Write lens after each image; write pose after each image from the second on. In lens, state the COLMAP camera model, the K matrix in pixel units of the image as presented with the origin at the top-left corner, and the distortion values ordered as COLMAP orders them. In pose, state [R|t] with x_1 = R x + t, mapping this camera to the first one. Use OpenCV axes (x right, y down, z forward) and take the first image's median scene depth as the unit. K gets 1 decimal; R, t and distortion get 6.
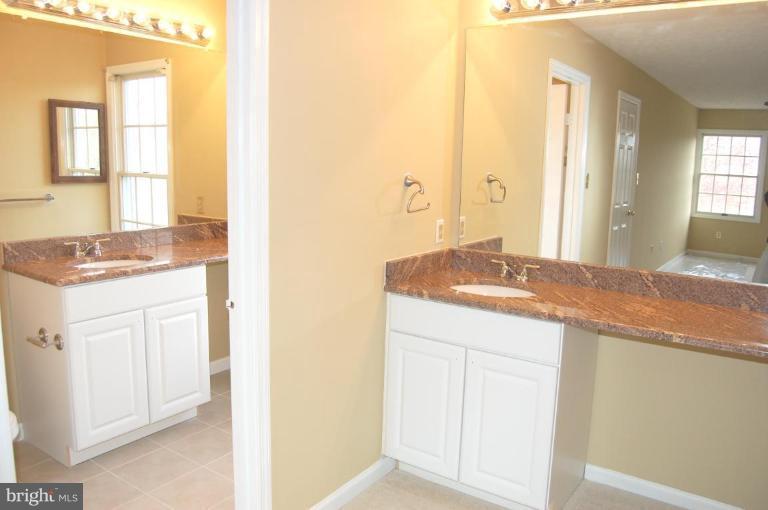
lens RADIAL K [[601.9, 0, 384.0], [0, 601.9, 255.0], [0, 0, 1]] dist [-0.079663, 0.003692]
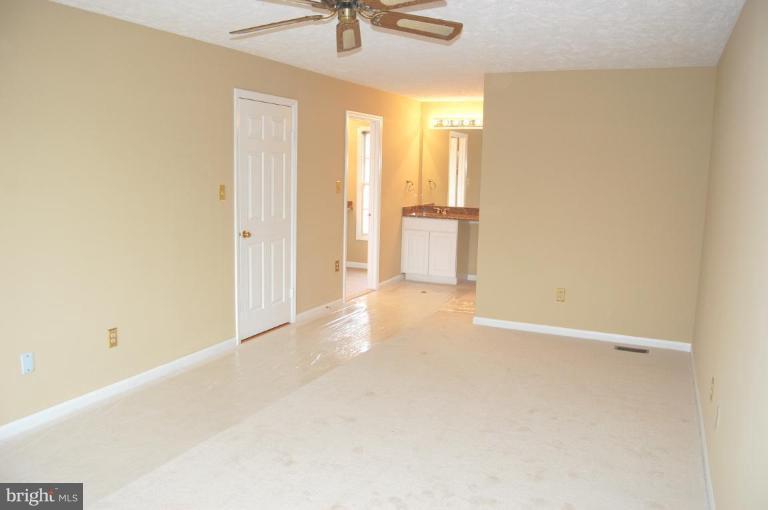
lens RADIAL K [[601.9, 0, 384.0], [0, 601.9, 255.0], [0, 0, 1]] dist [-0.079663, 0.003692]
pose [[0.985717, -0.027087, 0.166217, -0.582836], [0.028710, 0.999561, -0.007364, 0.264392], [-0.165944, 0.012031, 0.986062, -1.948694]]
